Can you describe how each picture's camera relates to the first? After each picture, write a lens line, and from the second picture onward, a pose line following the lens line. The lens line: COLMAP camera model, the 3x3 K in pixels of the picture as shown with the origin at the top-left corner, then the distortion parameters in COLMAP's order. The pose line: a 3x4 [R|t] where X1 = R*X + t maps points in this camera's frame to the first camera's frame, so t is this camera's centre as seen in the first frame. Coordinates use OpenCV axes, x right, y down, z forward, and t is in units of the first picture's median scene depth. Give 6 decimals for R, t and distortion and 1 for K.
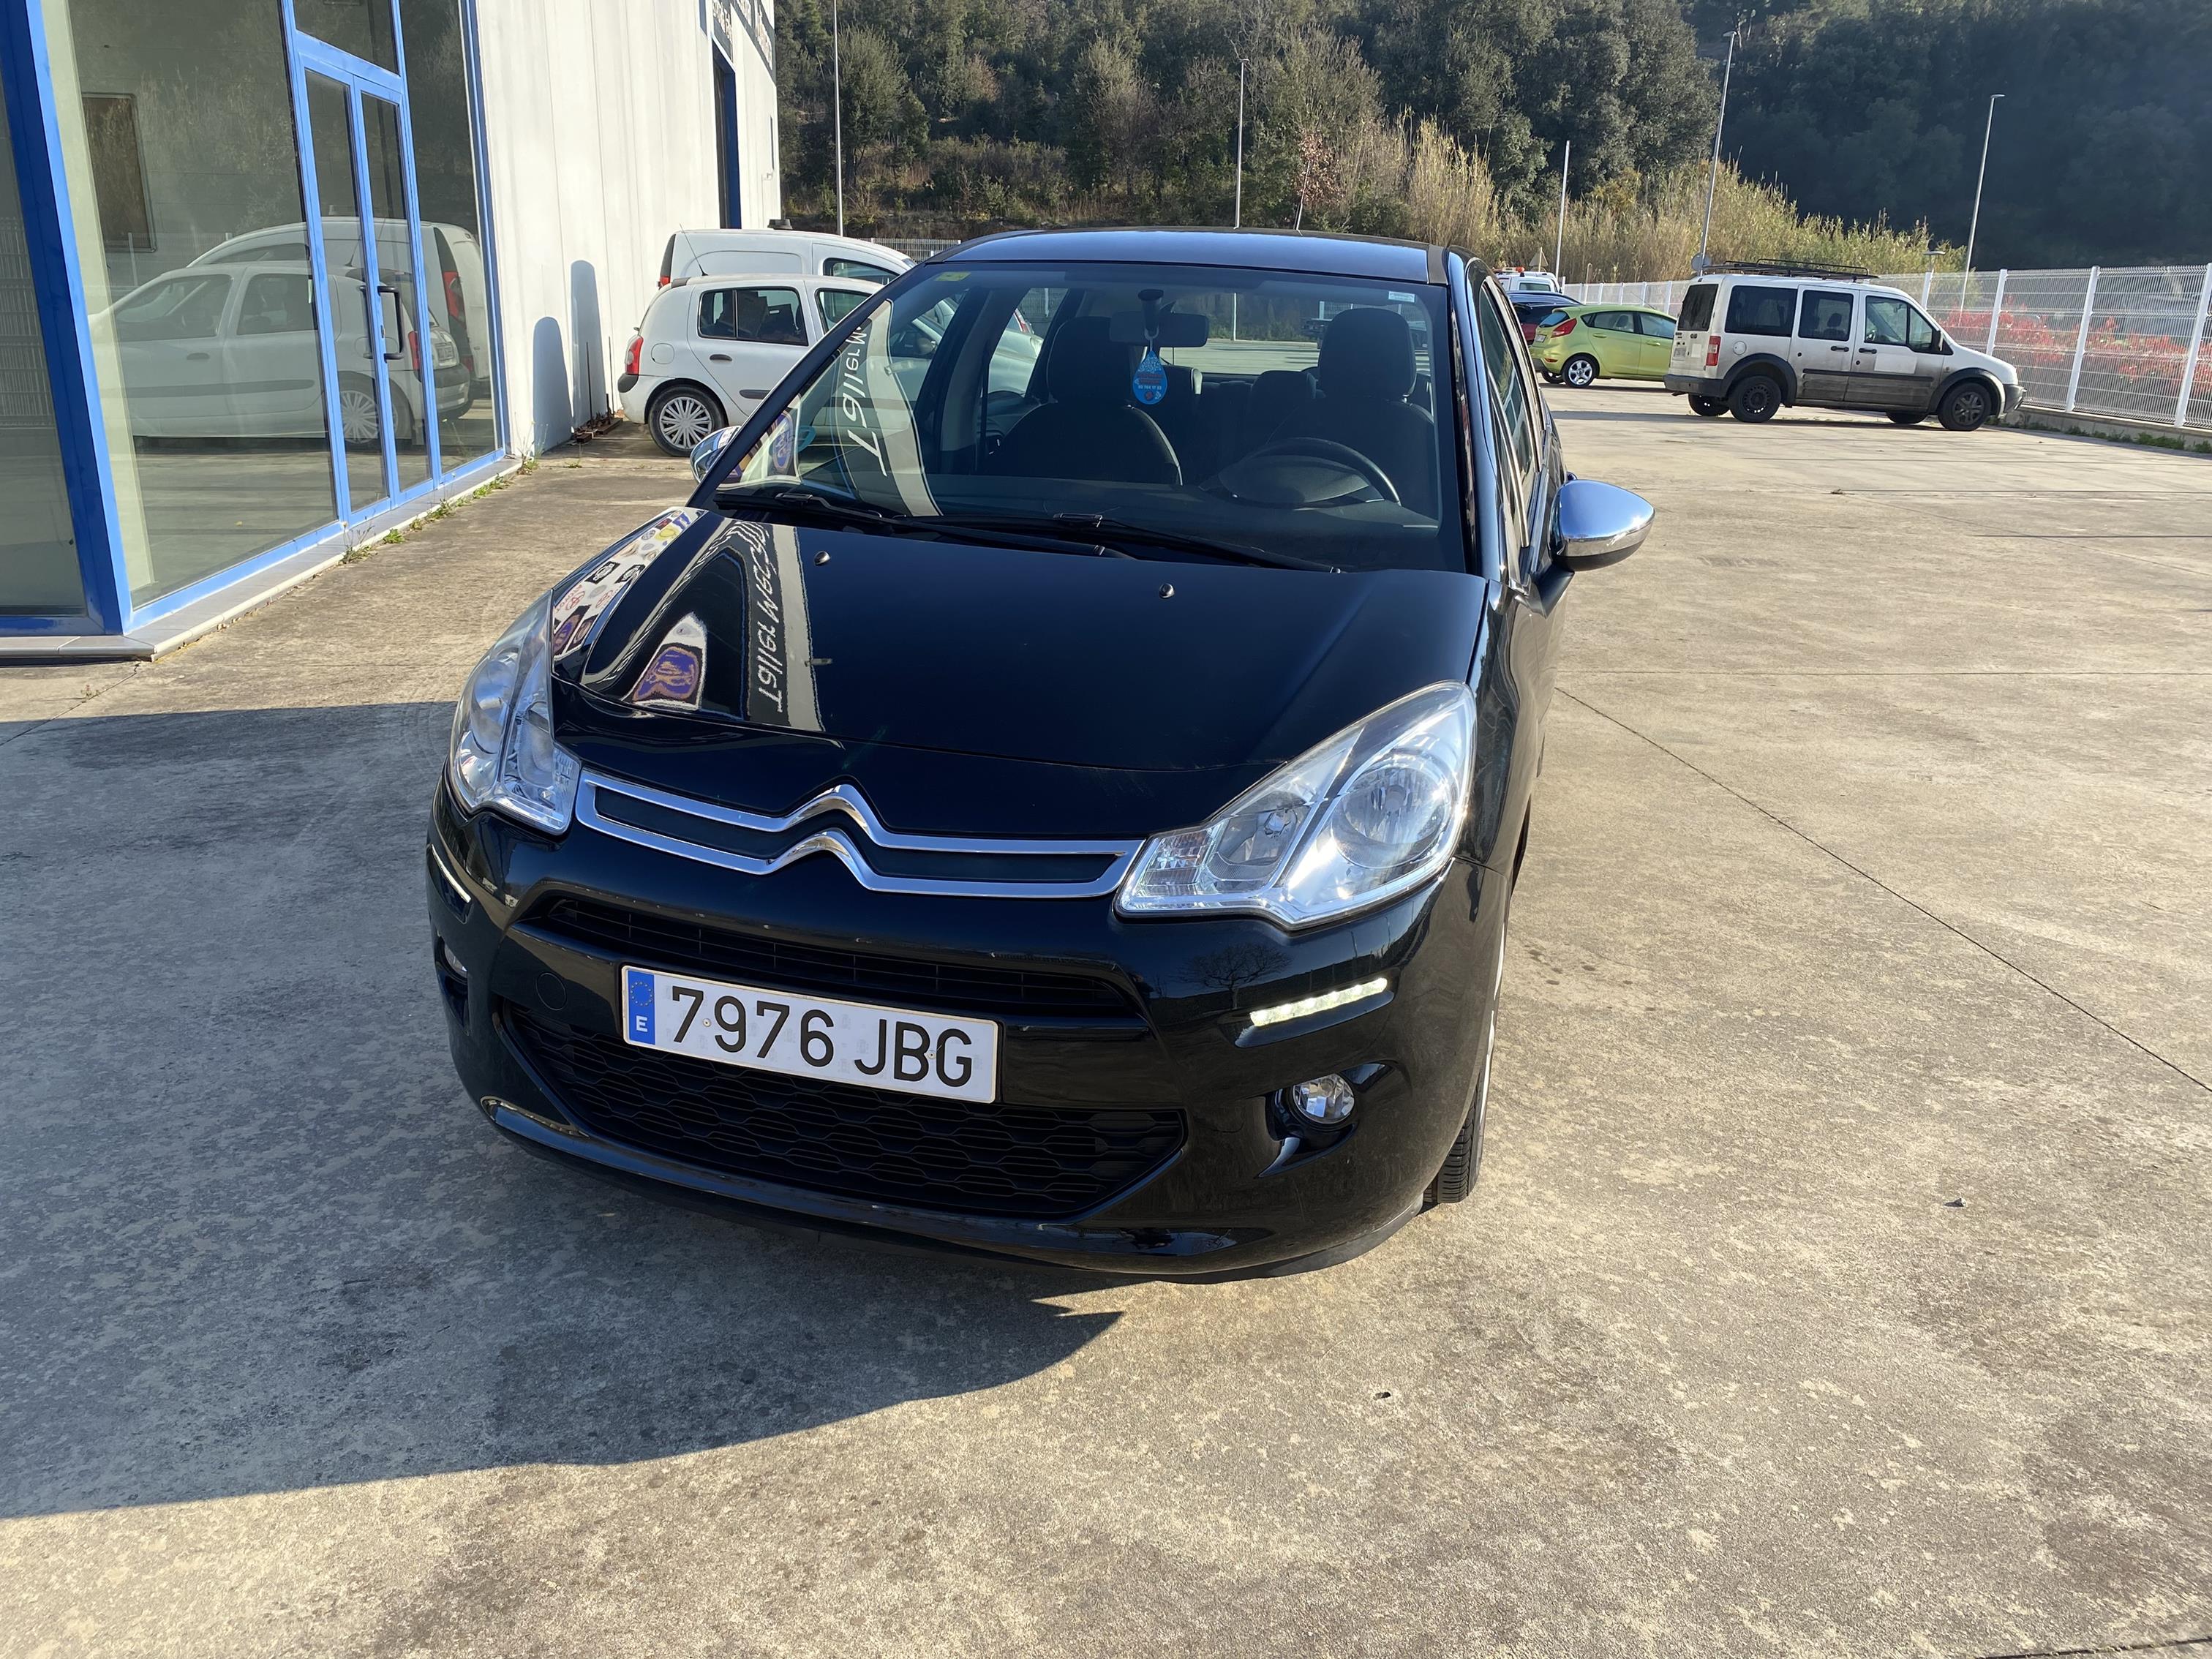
lens RADIAL K [[1693.1, 0, 1087.8], [0, 1693.1, 819.1], [0, 0, 1]] dist [0.003881, -0.000864]
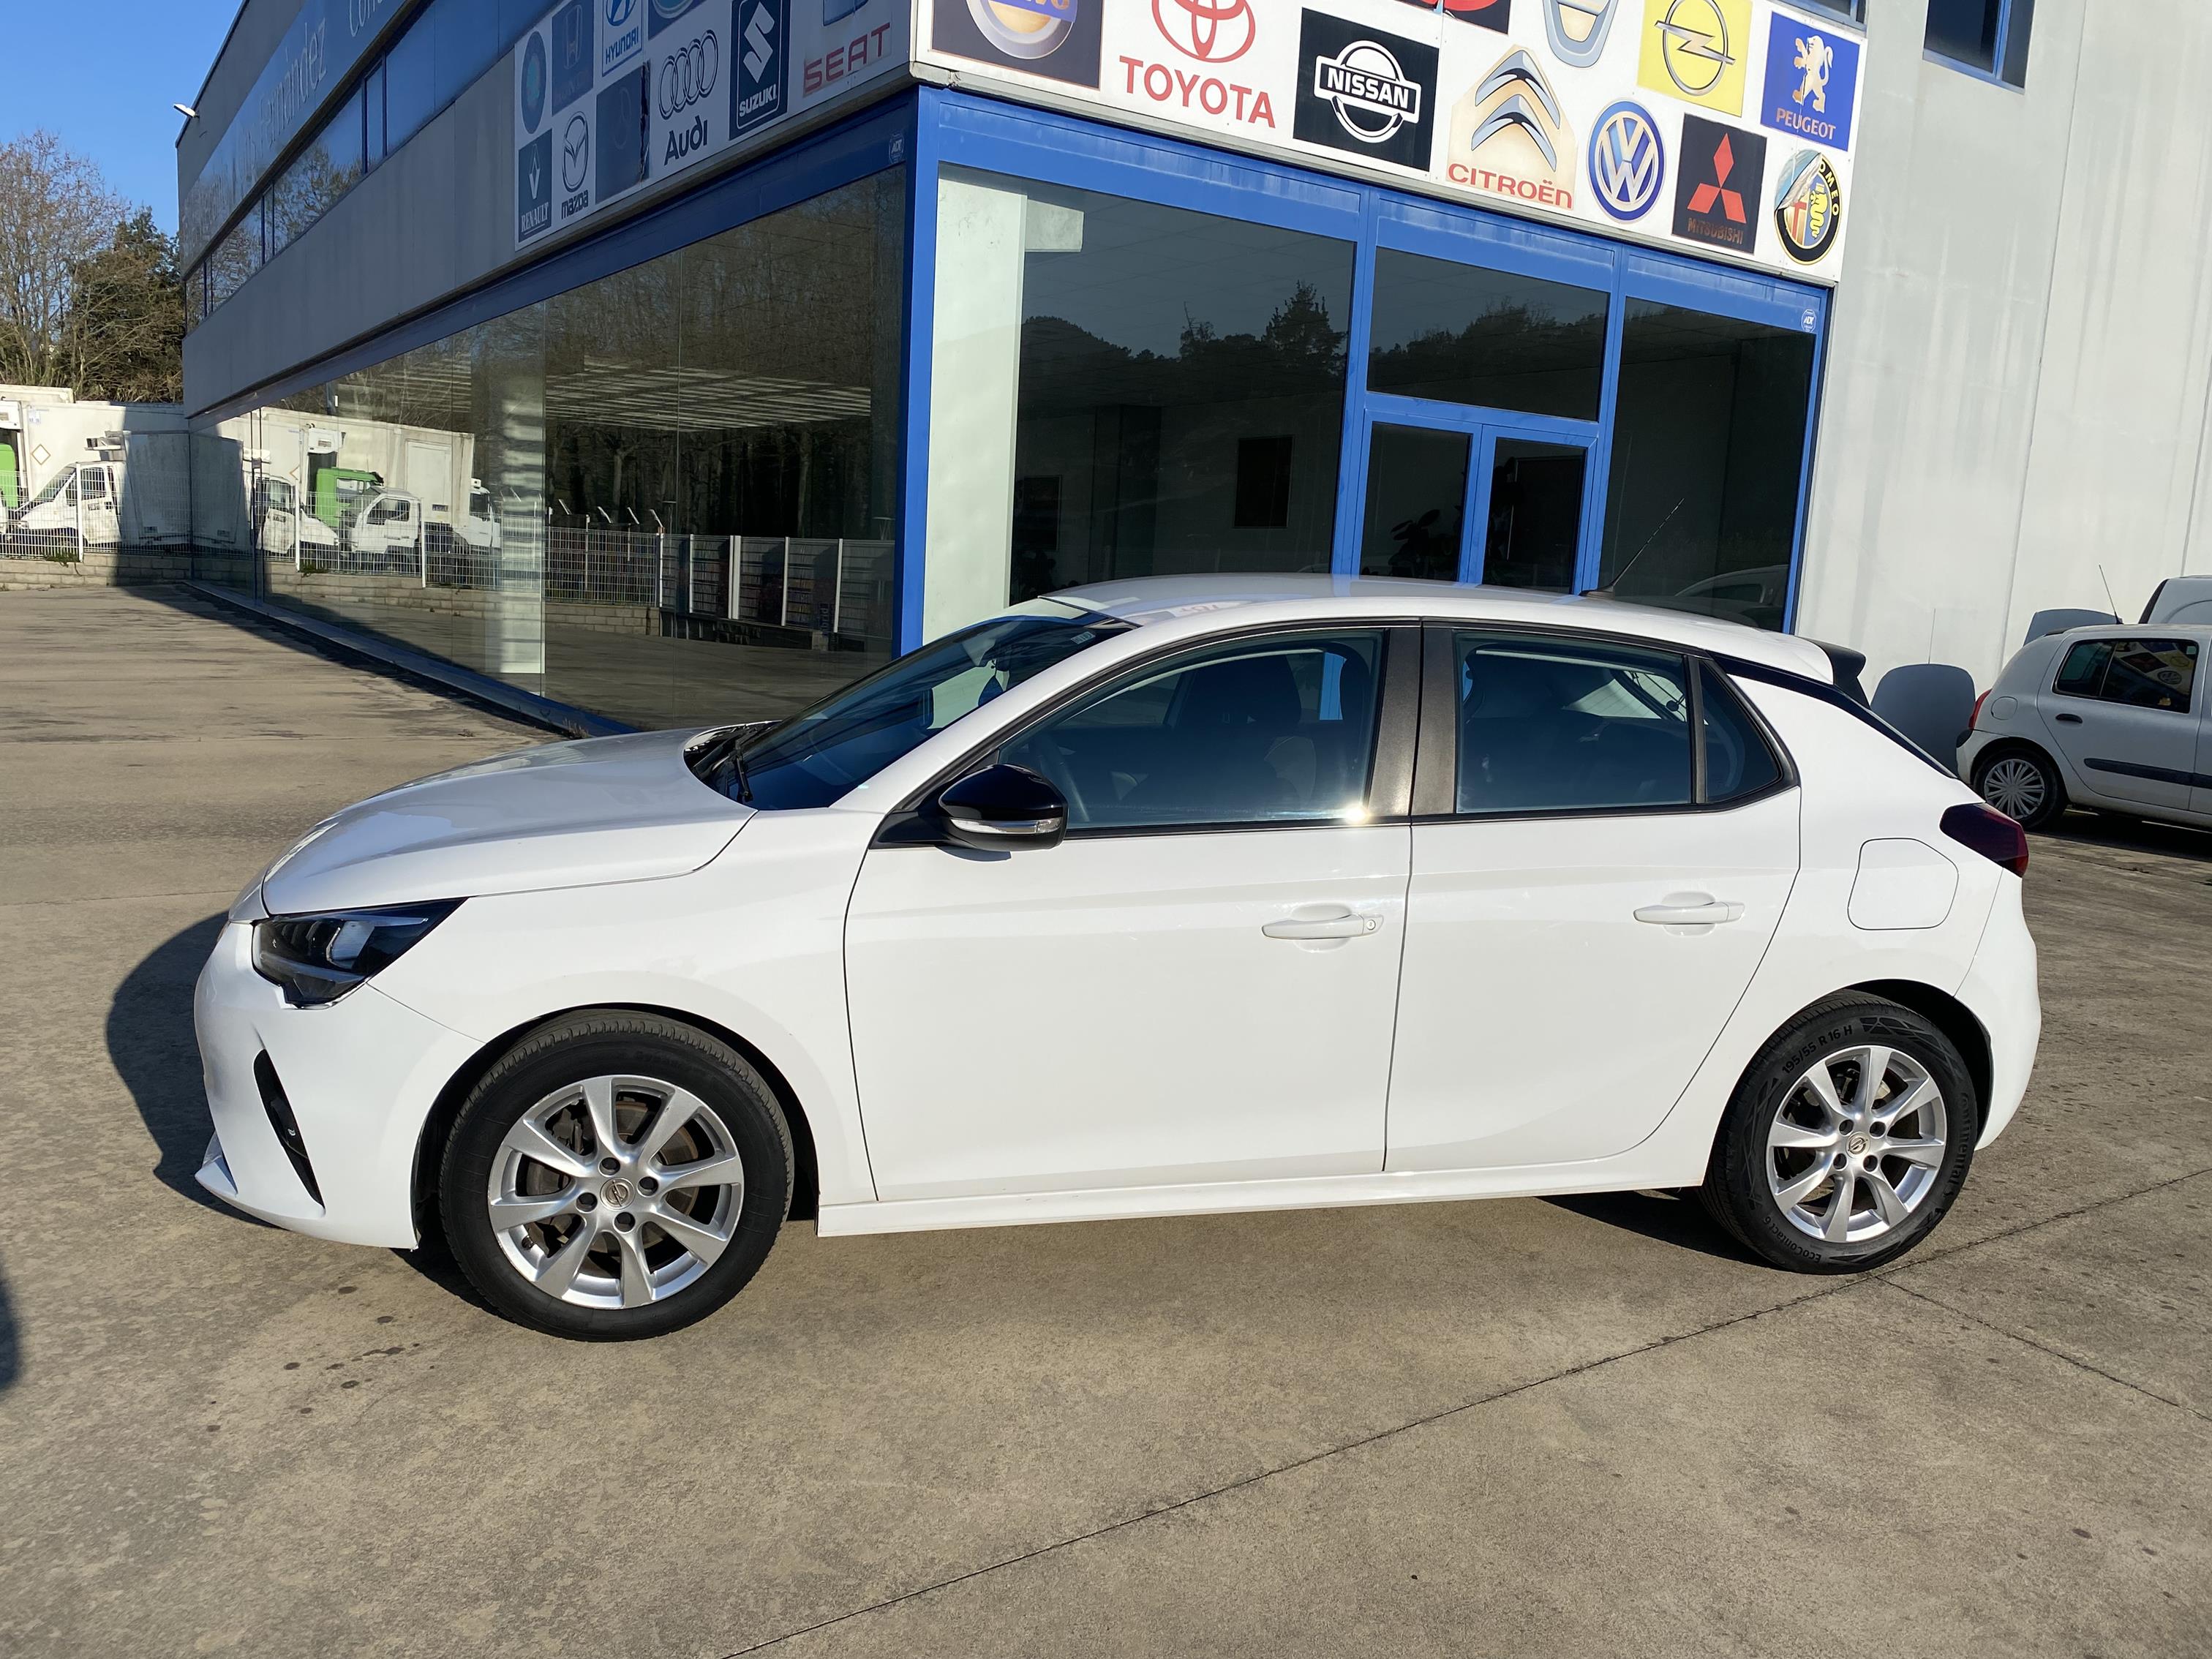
lens RADIAL K [[1687.1, 0, 1116.1], [0, 1687.1, 820.1], [0, 0, 1]] dist [0.006202, 0.000492]
pose [[0.441307, 0.136637, -0.886892, 0.193284], [-0.311117, 0.950335, -0.008397, -0.045799], [0.841697, 0.279633, 0.461900, 0.150805]]
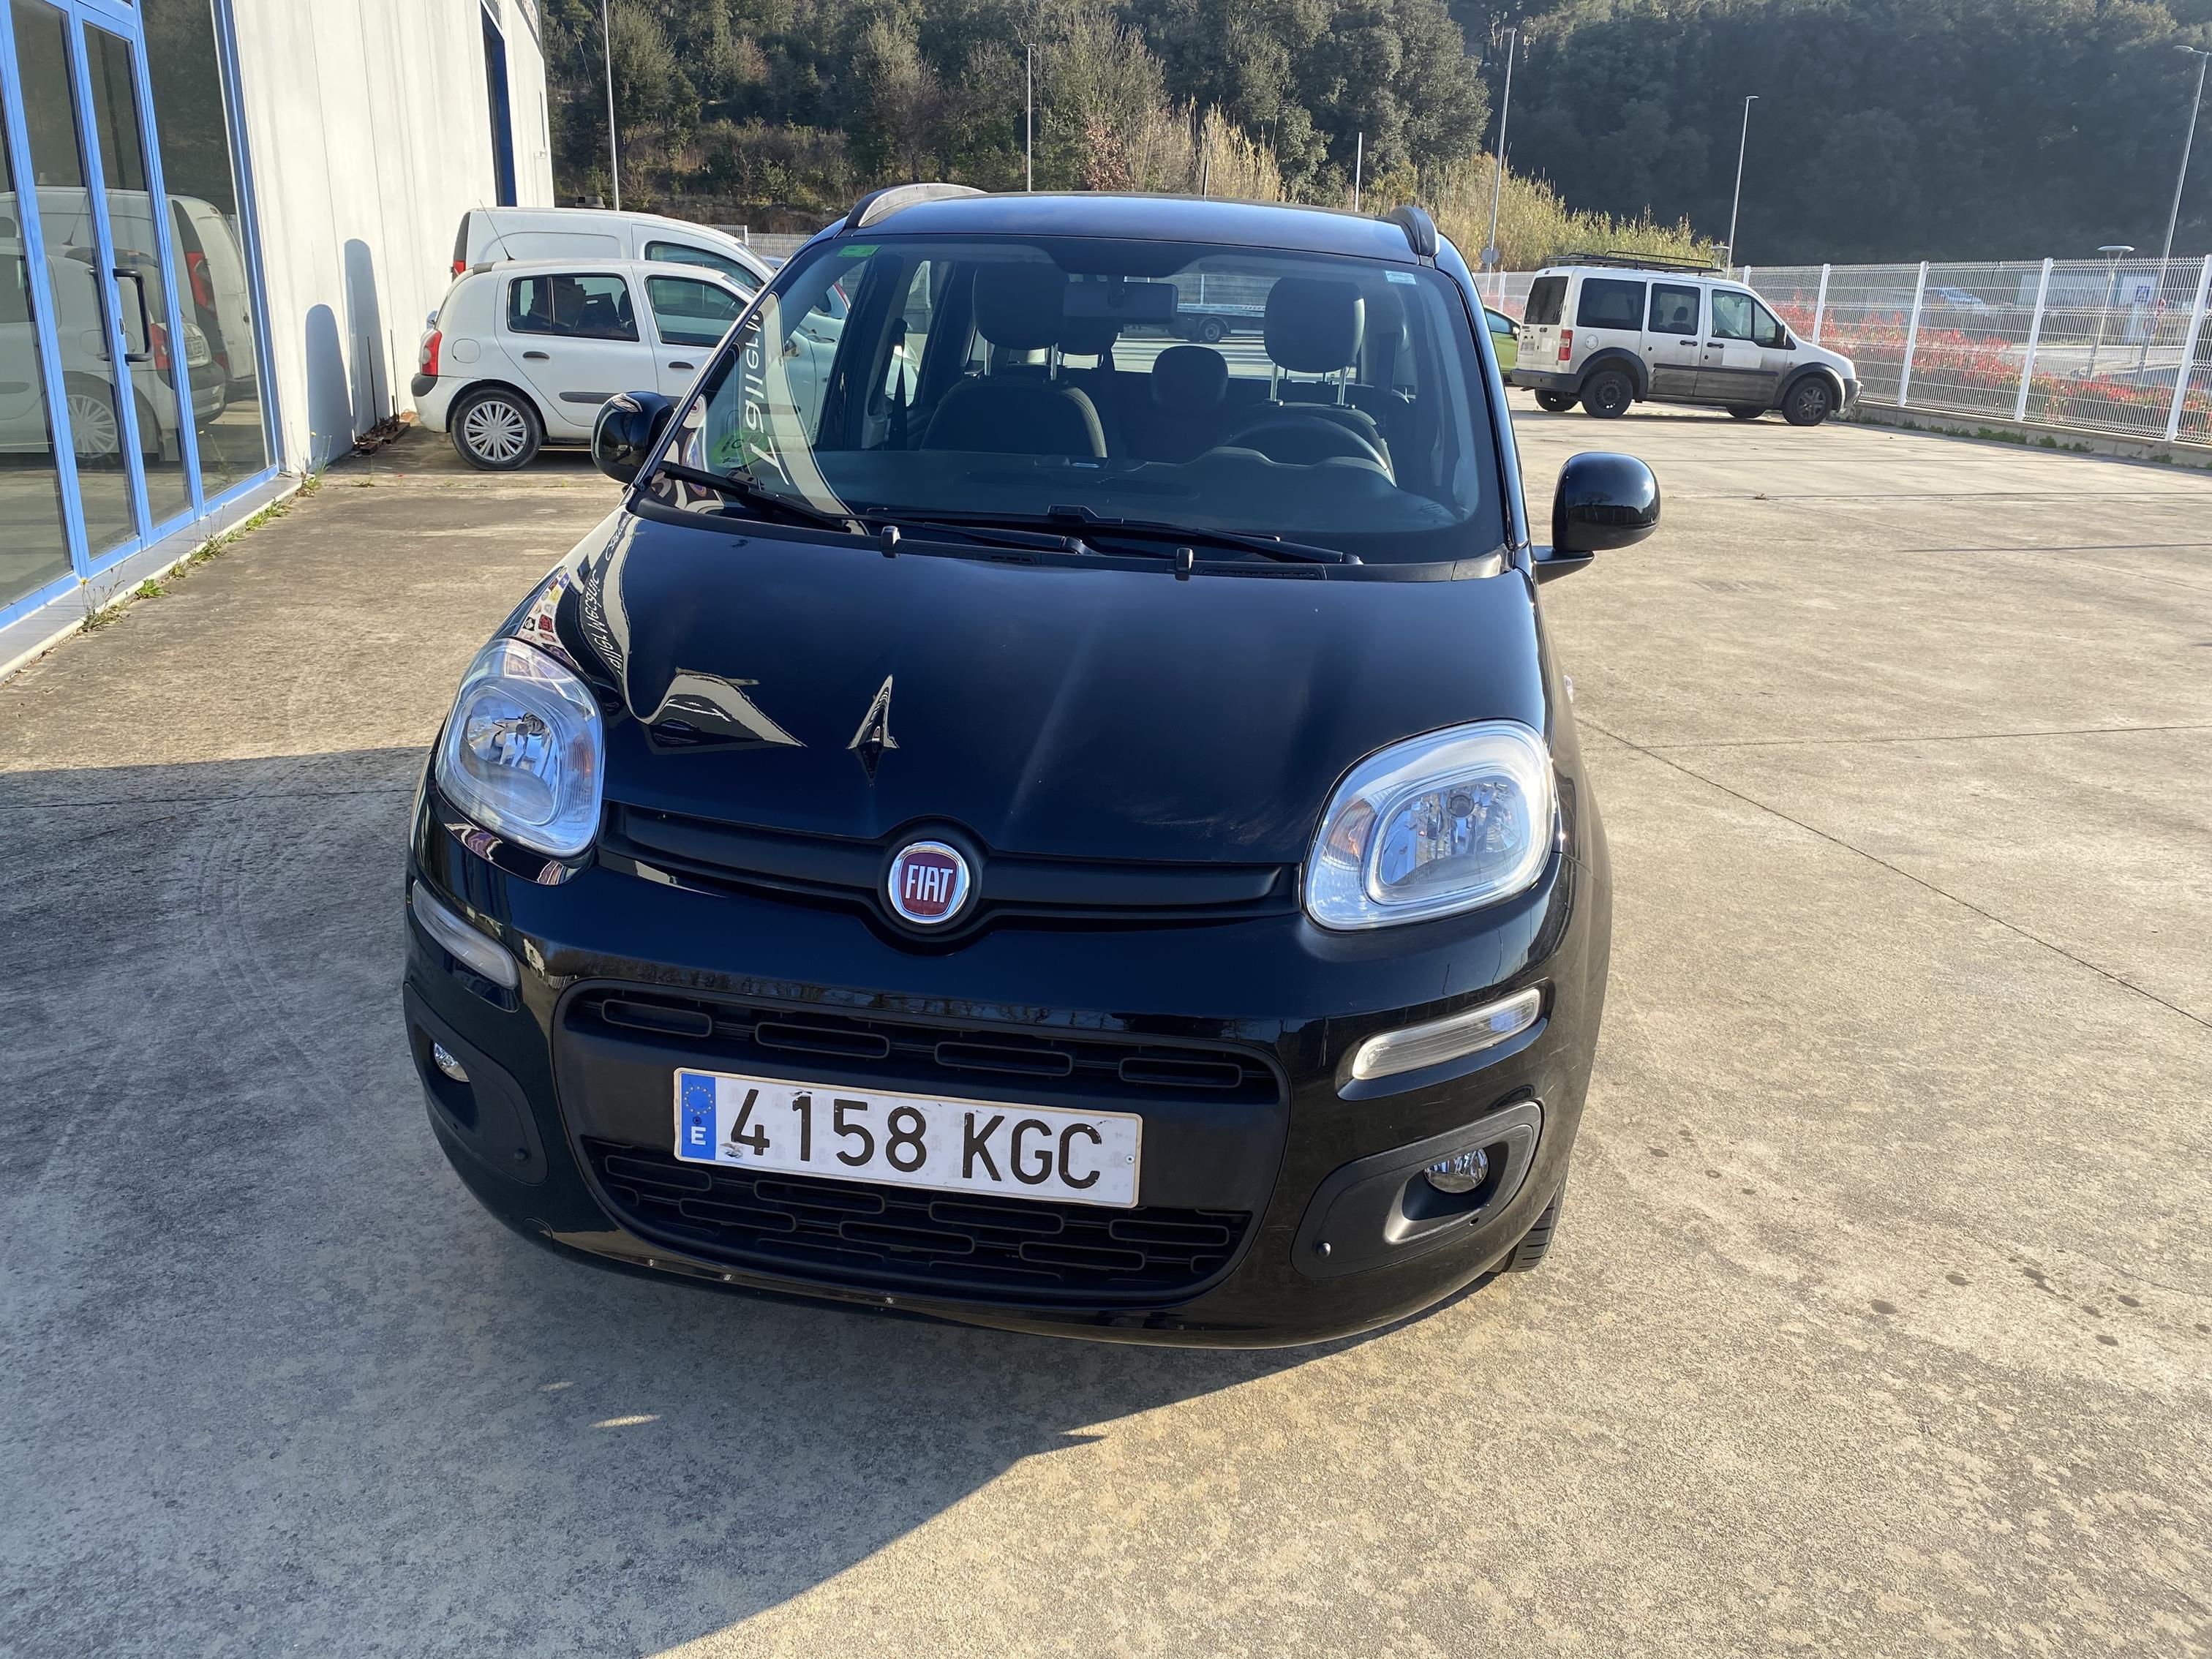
lens RADIAL K [[1695.3, 0, 1098.0], [0, 1695.3, 812.9], [0, 0, 1]] dist [-0.001978, 0.009104]
pose [[0.991120, -0.034742, 0.128350, -0.032346], [0.034454, 0.999396, 0.004466, -0.021113], [-0.128428, -0.000004, 0.991719, 0.067884]]
